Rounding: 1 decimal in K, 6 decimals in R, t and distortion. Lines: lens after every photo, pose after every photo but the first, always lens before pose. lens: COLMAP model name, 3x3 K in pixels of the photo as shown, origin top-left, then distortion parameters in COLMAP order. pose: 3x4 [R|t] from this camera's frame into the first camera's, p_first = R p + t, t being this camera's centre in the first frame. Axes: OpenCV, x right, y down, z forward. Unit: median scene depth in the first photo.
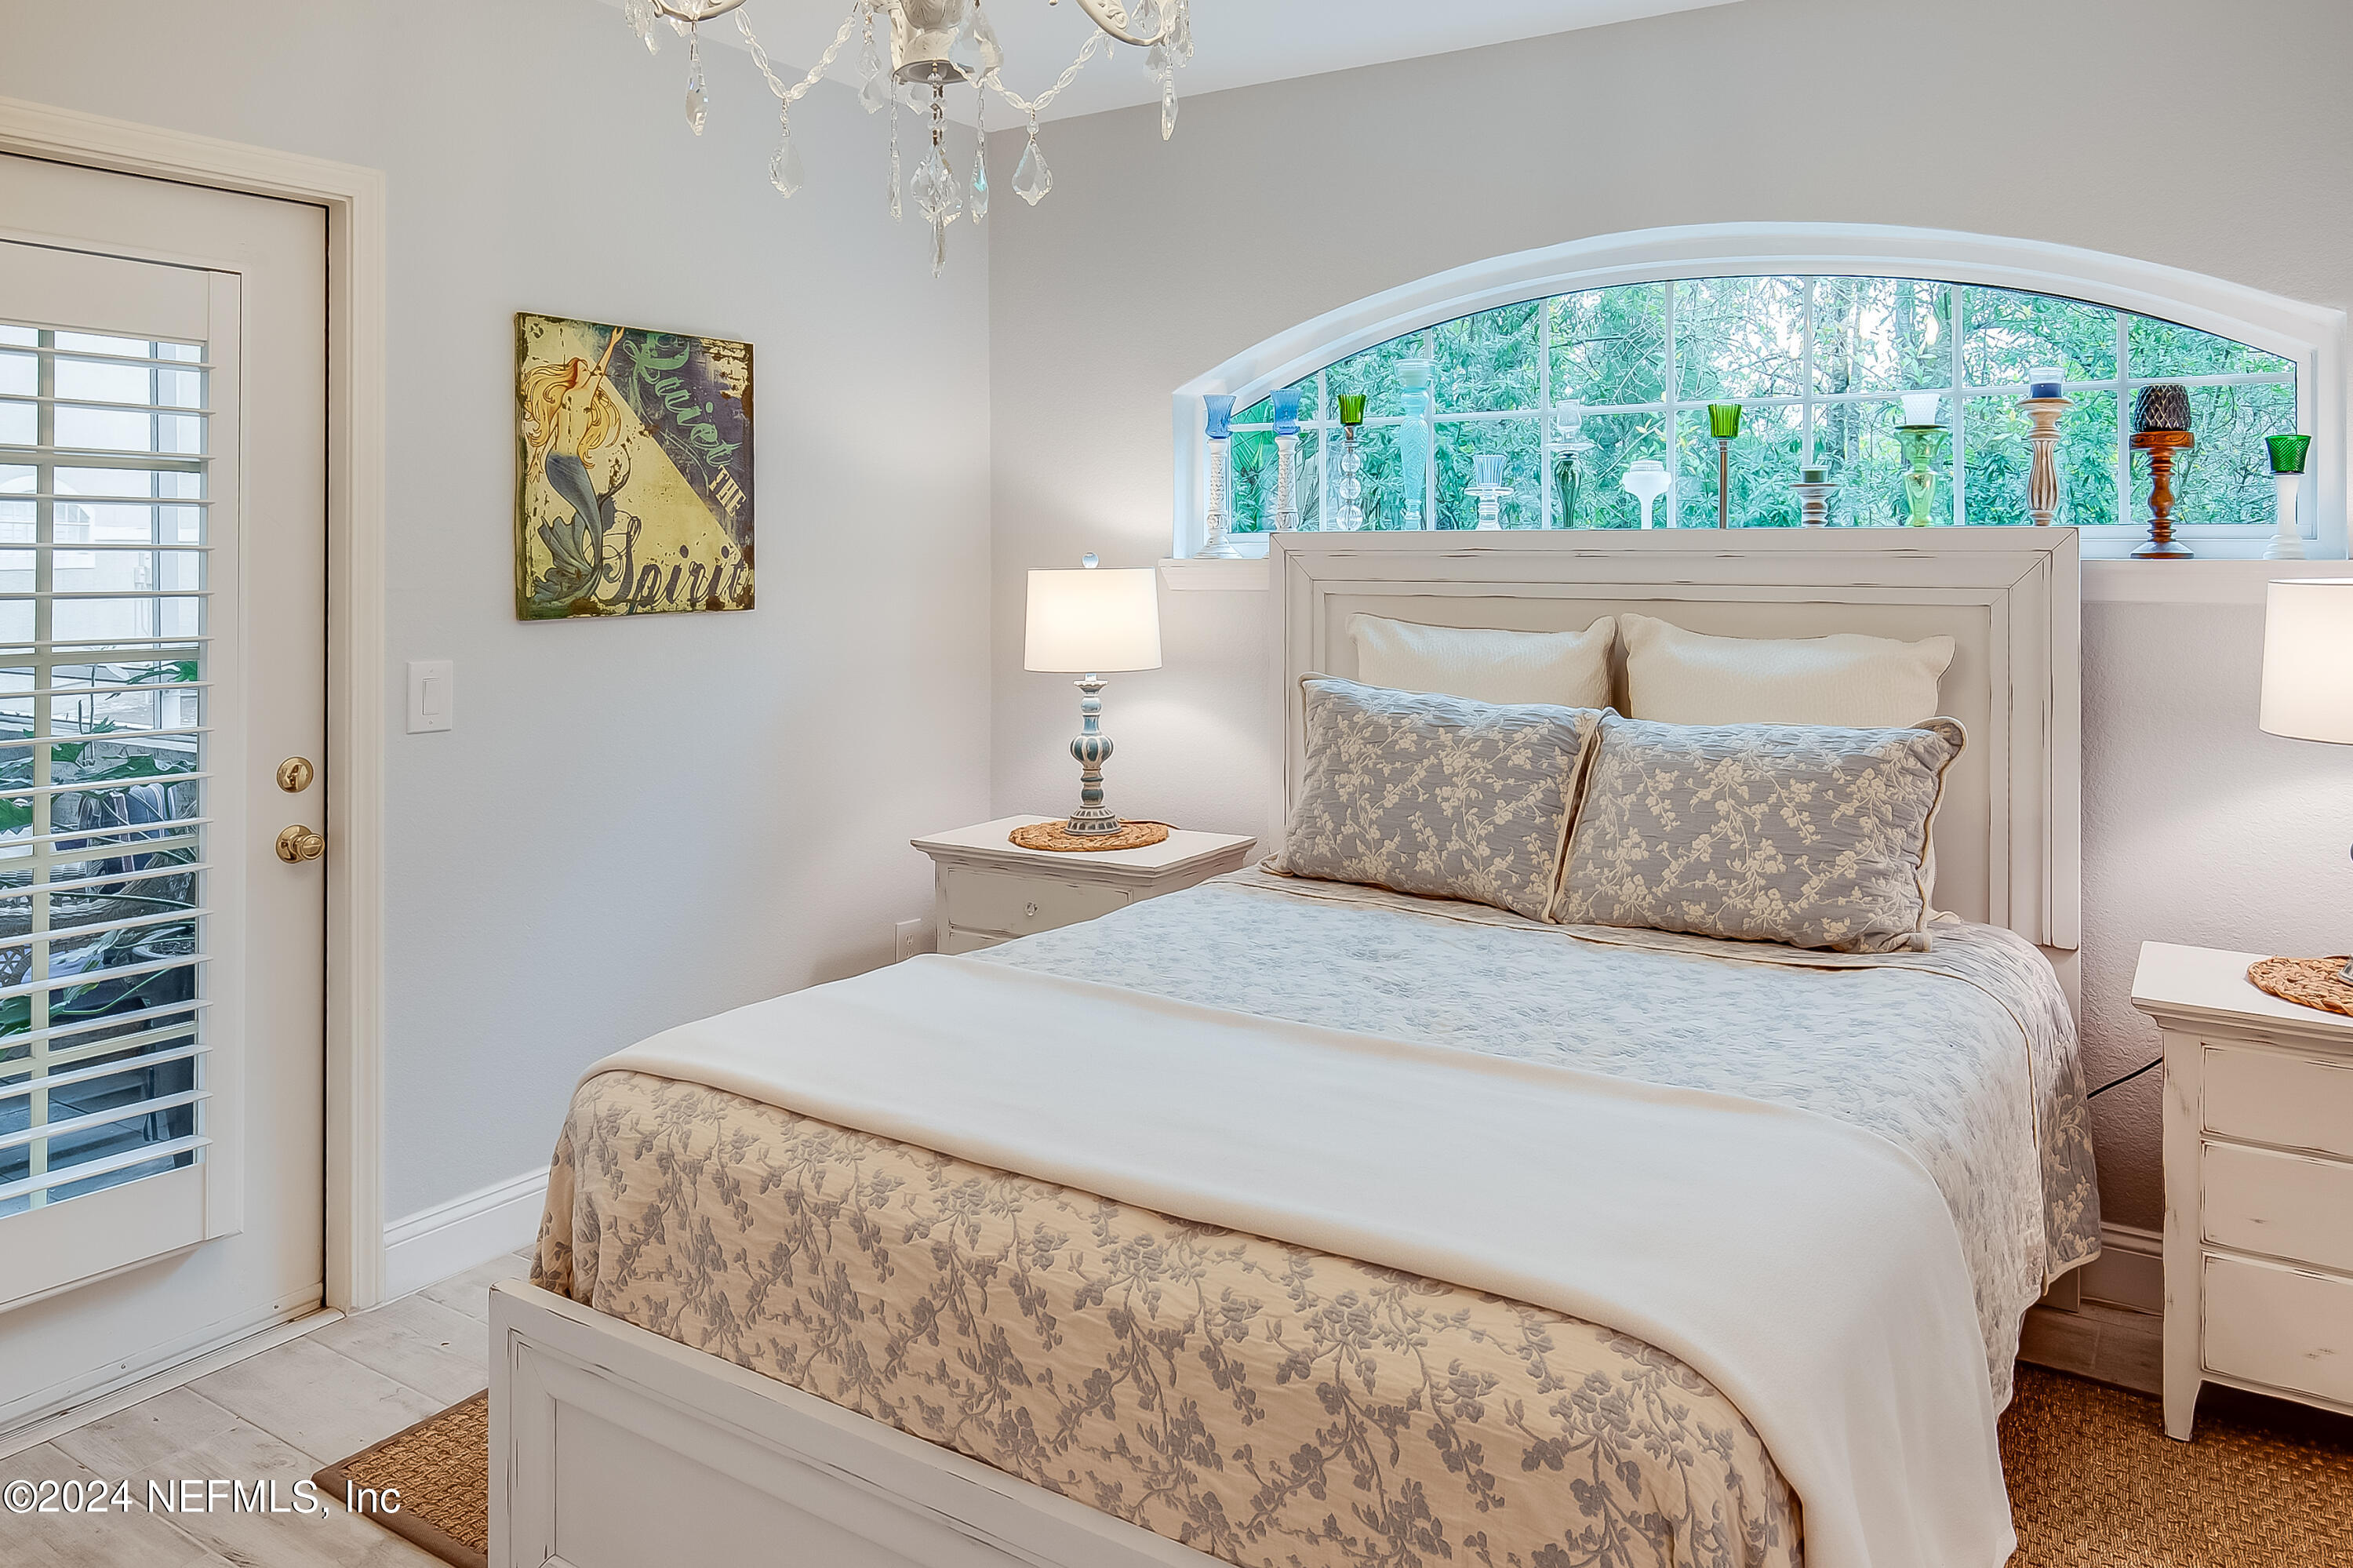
lens RADIAL K [[1623.1, 0, 1172.8], [0, 1623.1, 551.7], [0, 0, 1]] dist [0.005654, -0.005297]
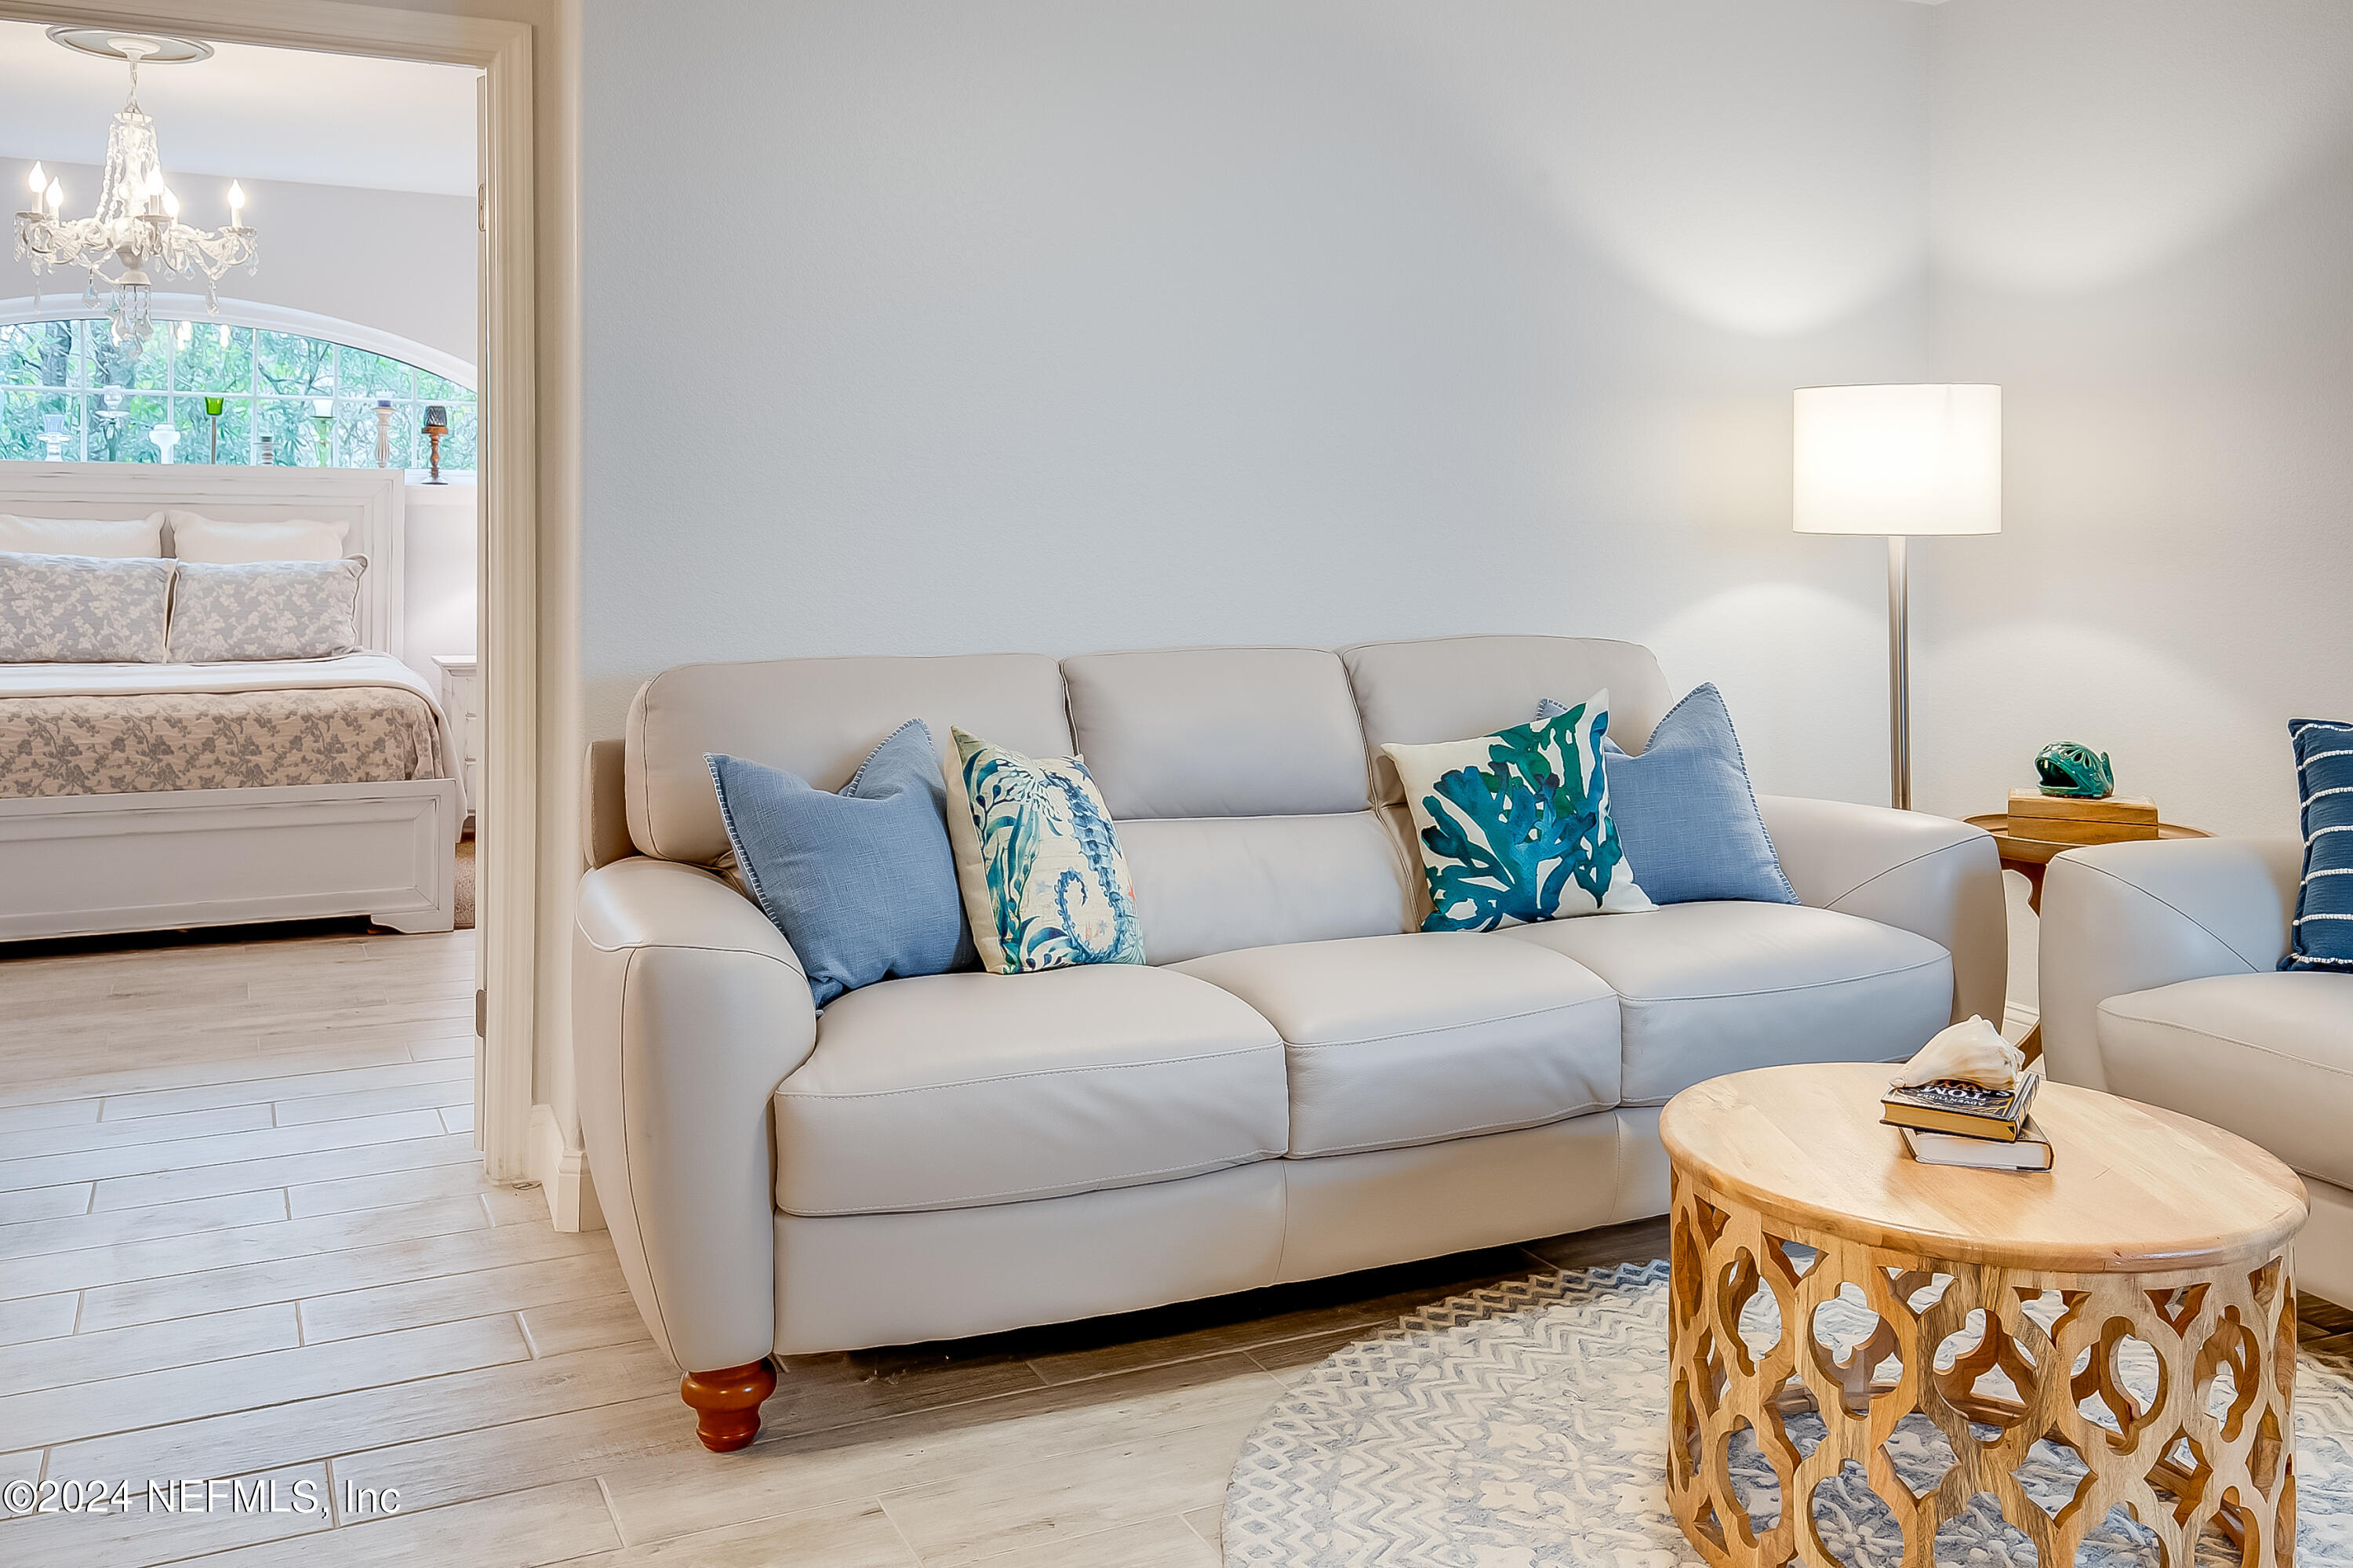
lens RADIAL K [[1998.3, 0, 1181.5], [0, 1998.3, 535.3], [0, 0, 1]] dist [0.041944, 0.007678]
pose [[0.520783, 0.001293, 0.853688, -1.101589], [-0.008698, 0.999955, 0.003792, 0.049854], [-0.853645, -0.009400, 0.520771, -1.184079]]
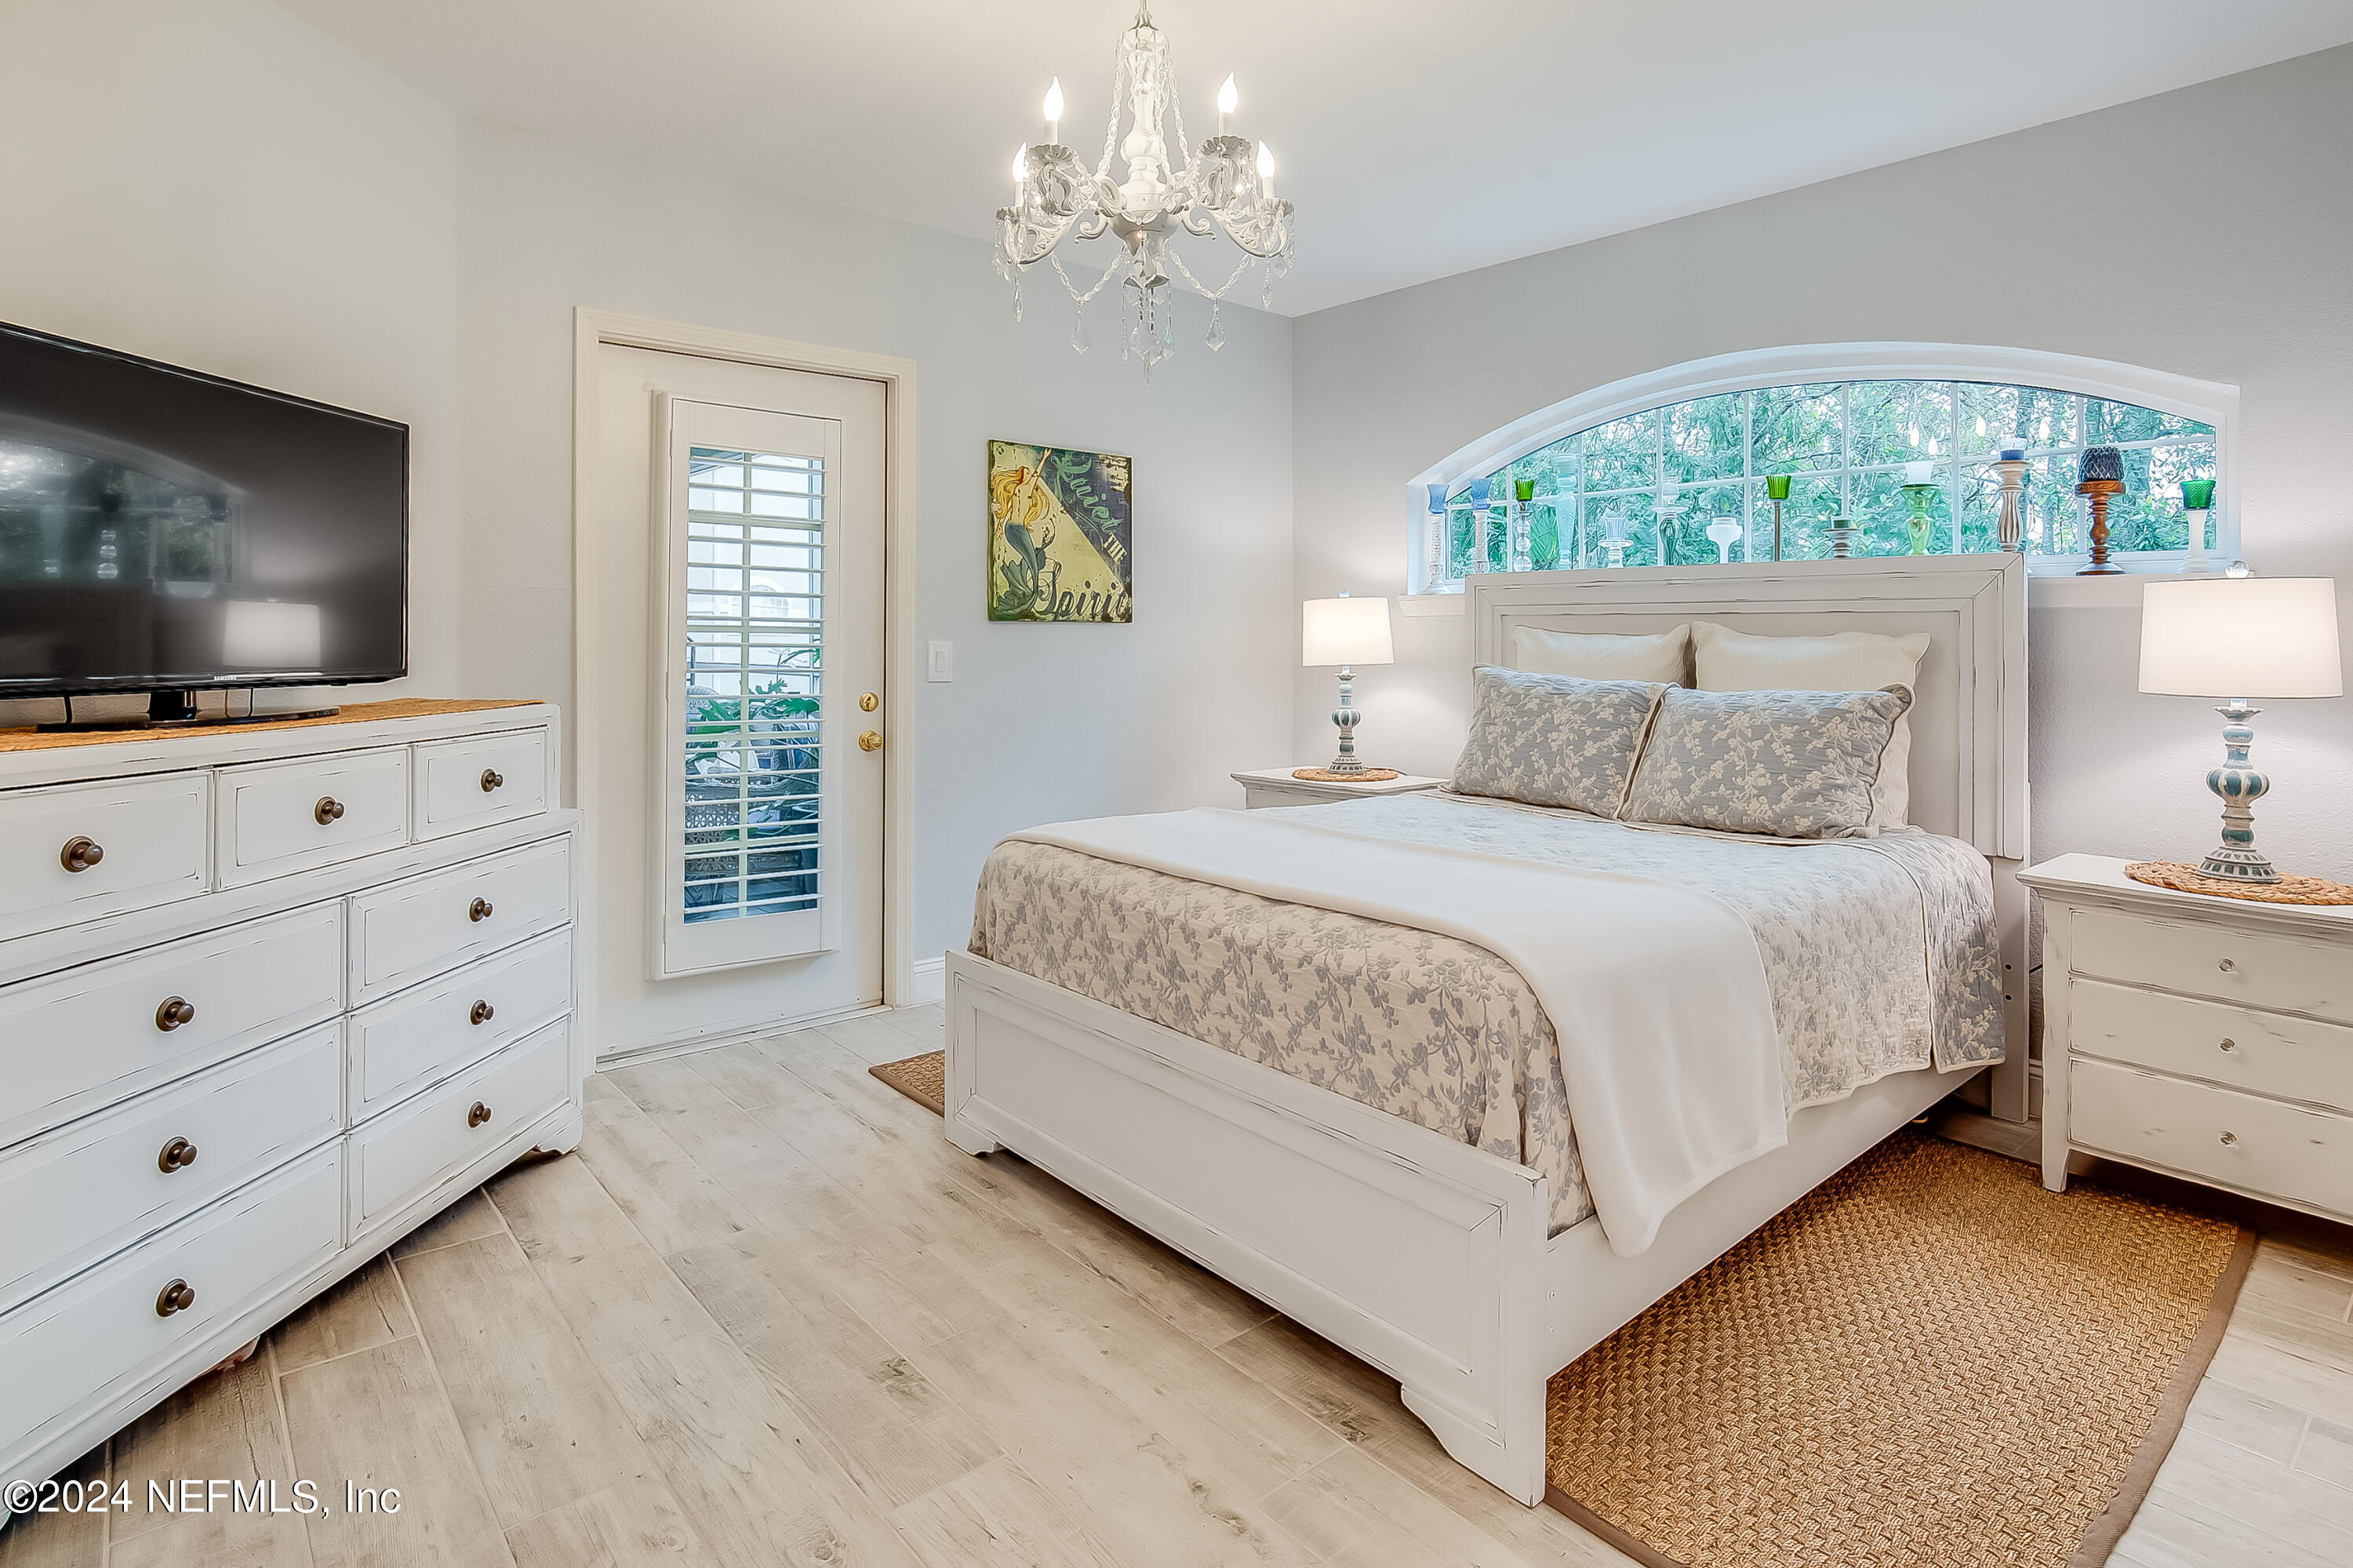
lens RADIAL K [[1227.0, 0, 1183.9], [0, 1227.0, 638.0], [0, 0, 1]] dist [-0.004151, 0.000132]
pose [[0.961420, 0.007190, -0.274990, 0.145806], [-0.007924, 0.999967, -0.001560, 0.060181], [0.274970, 0.003679, 0.961446, -0.179160]]
